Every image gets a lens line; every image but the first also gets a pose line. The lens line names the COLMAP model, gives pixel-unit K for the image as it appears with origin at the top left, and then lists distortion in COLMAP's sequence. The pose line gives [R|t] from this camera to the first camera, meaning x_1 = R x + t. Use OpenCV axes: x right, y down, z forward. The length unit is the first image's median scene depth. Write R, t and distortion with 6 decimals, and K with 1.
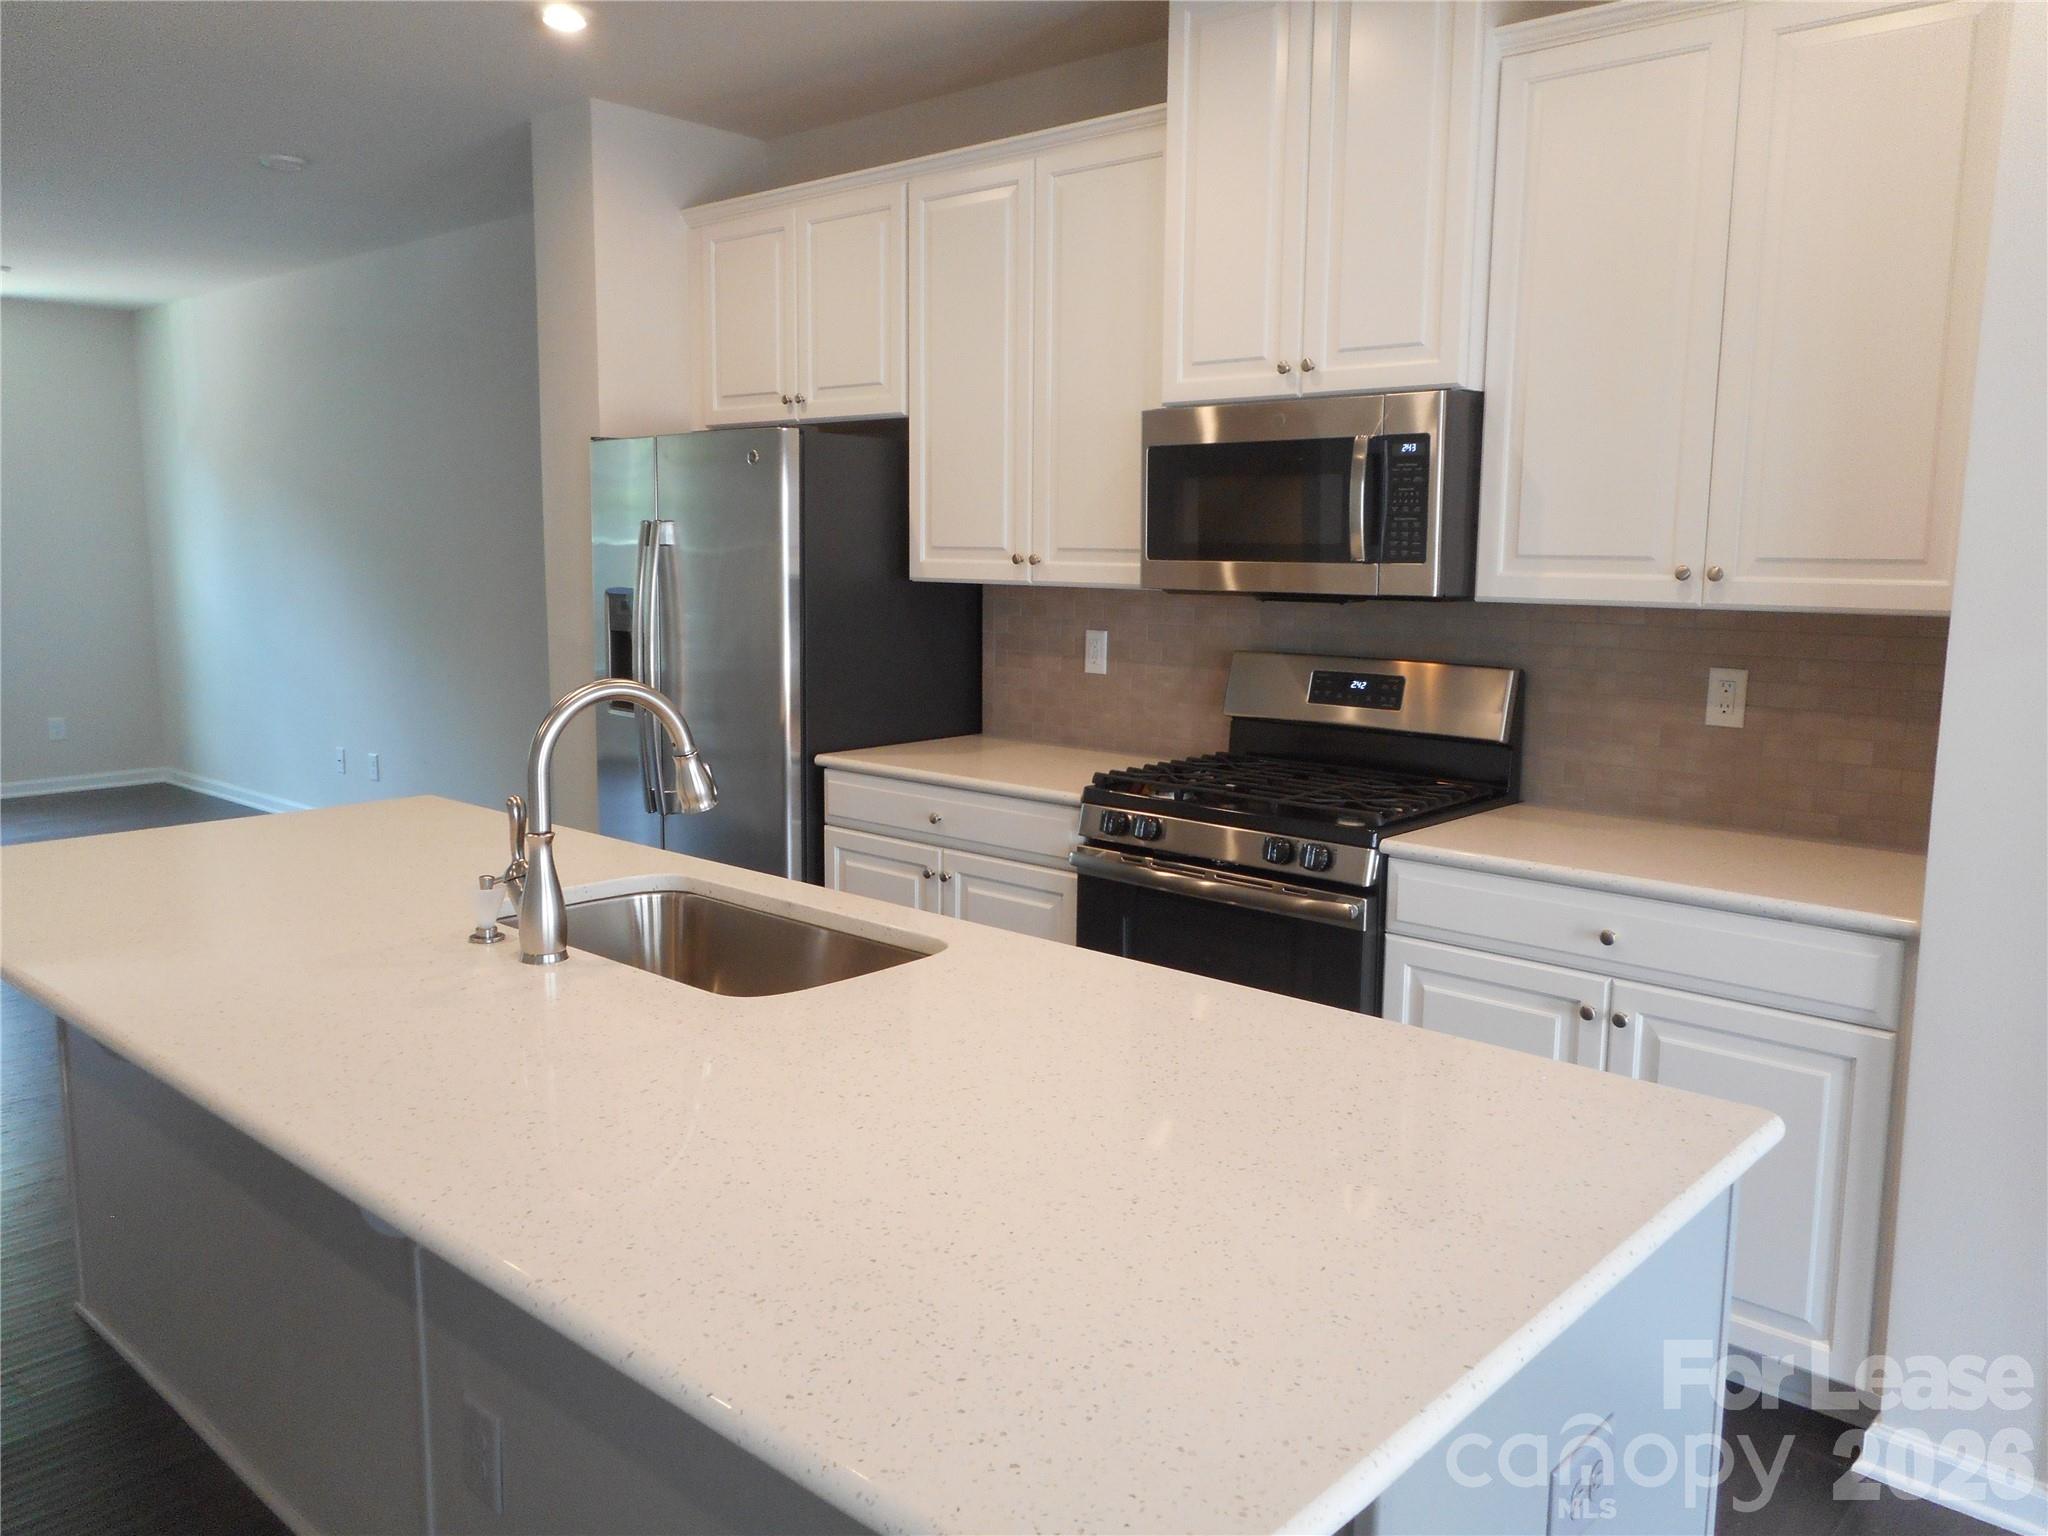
lens RADIAL K [[1547.5, 0, 963.9], [0, 1547.5, 773.0], [0, 0, 1]] dist [0.014525, -0.009868]
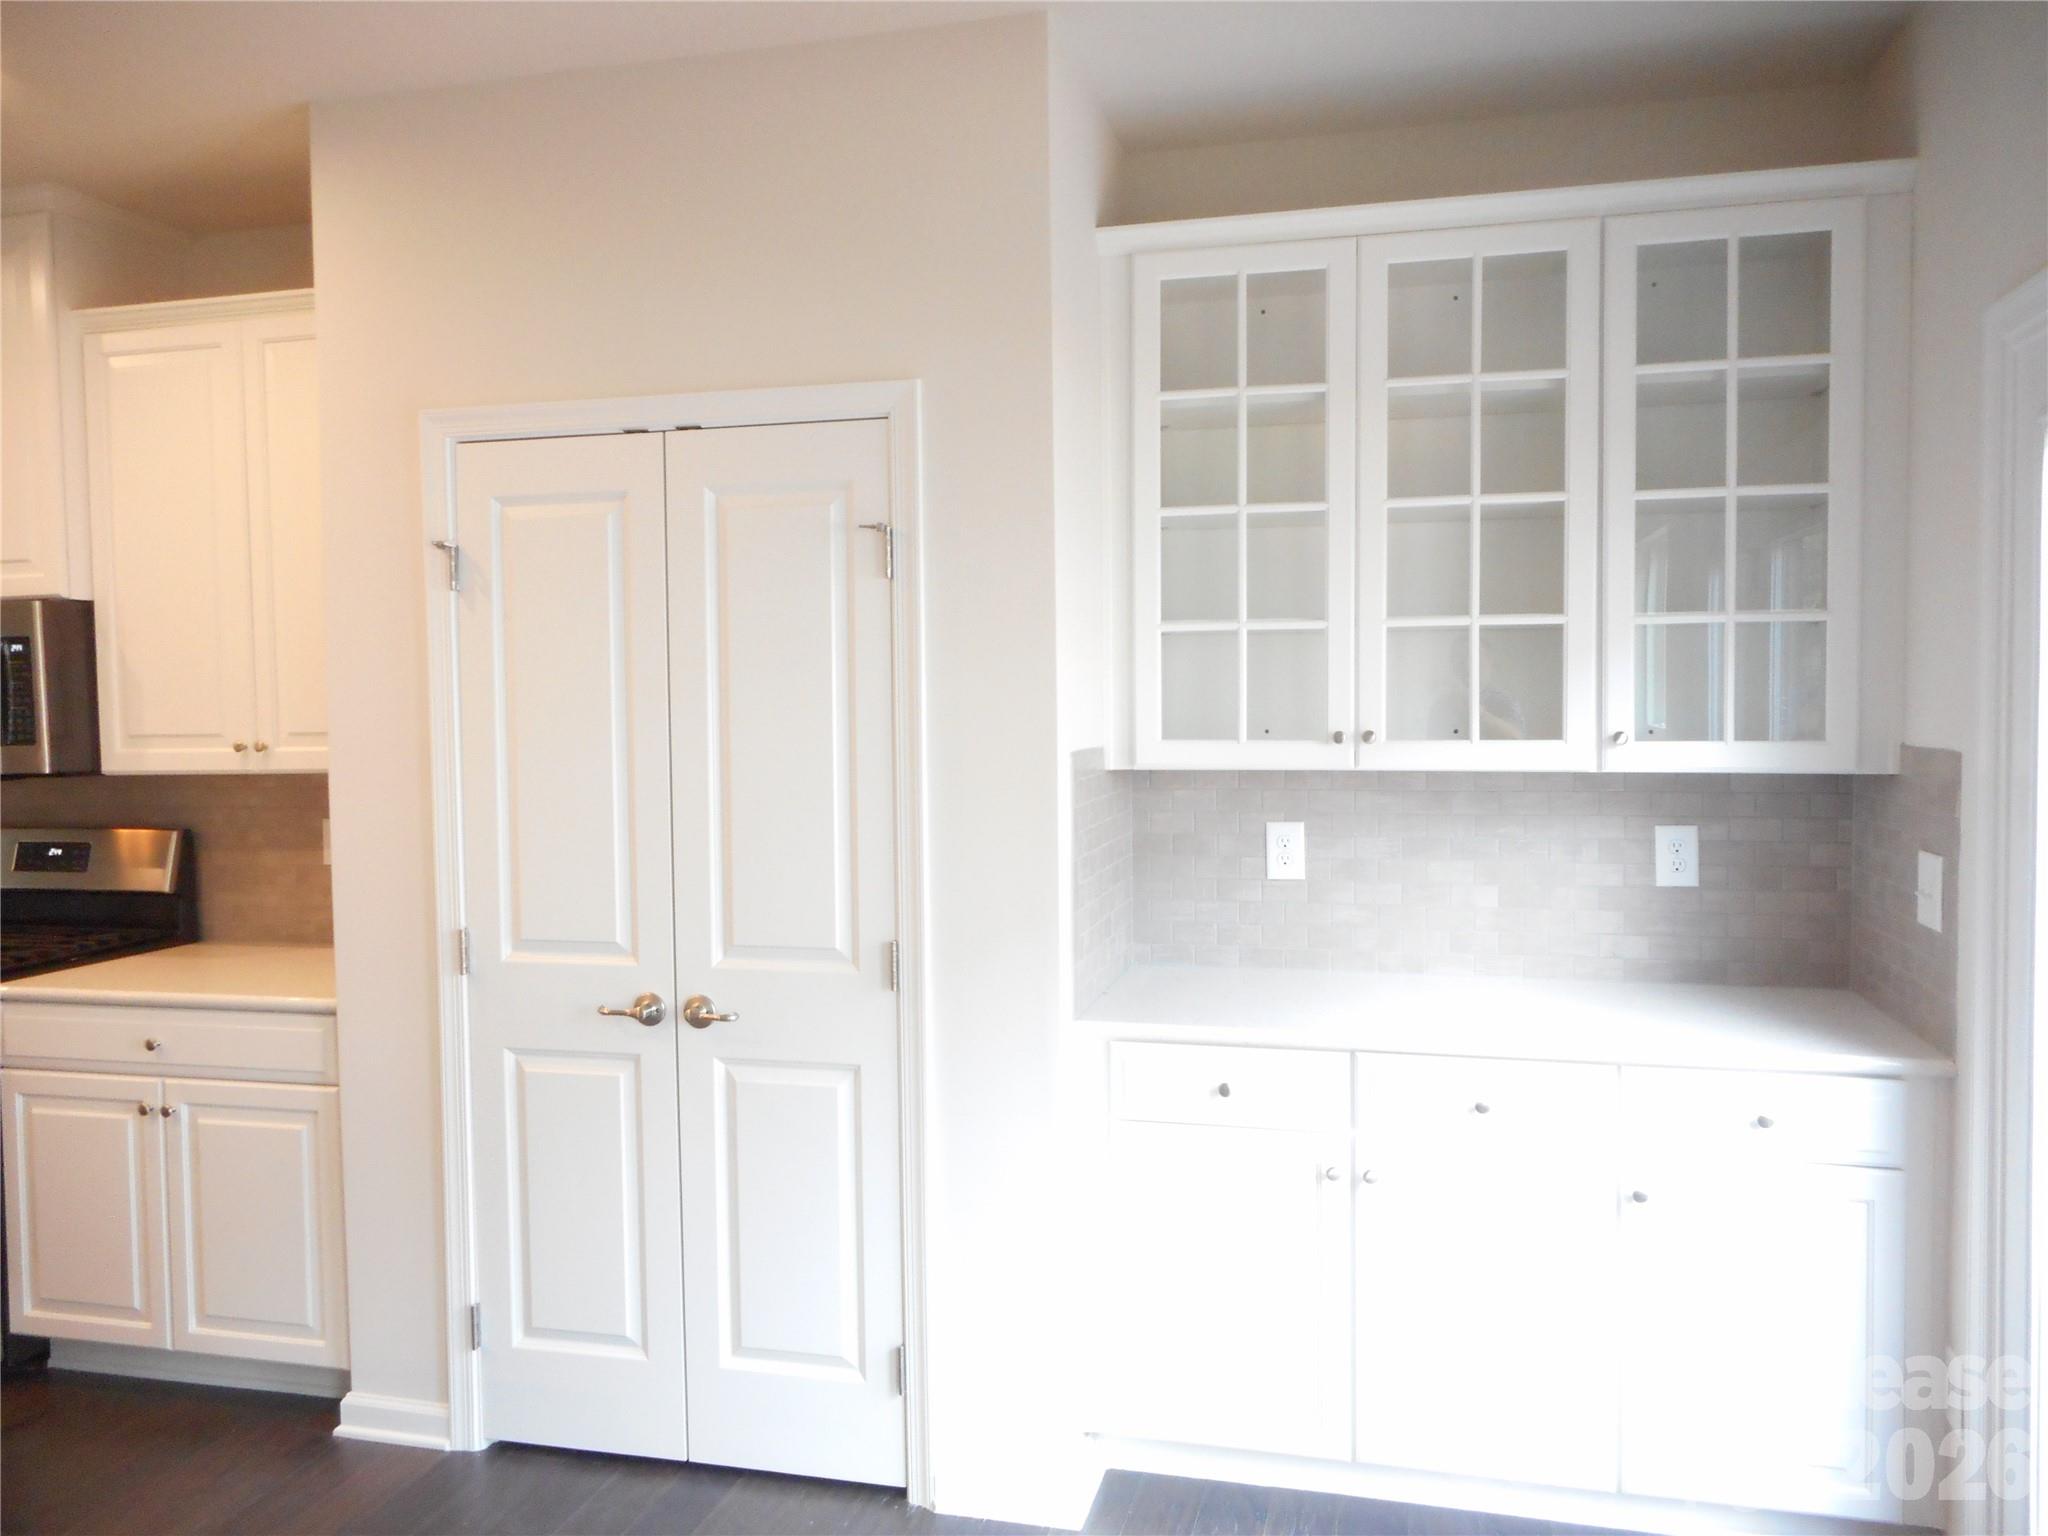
lens RADIAL K [[1547.5, 0, 1028.7], [0, 1547.5, 771.7], [0, 0, 1]] dist [0.014525, -0.009868]
pose [[0.881938, -0.043353, 0.469368, 0.371400], [0.095801, 0.991465, -0.088432, 0.055012], [-0.461528, 0.122957, 0.878563, -0.340734]]
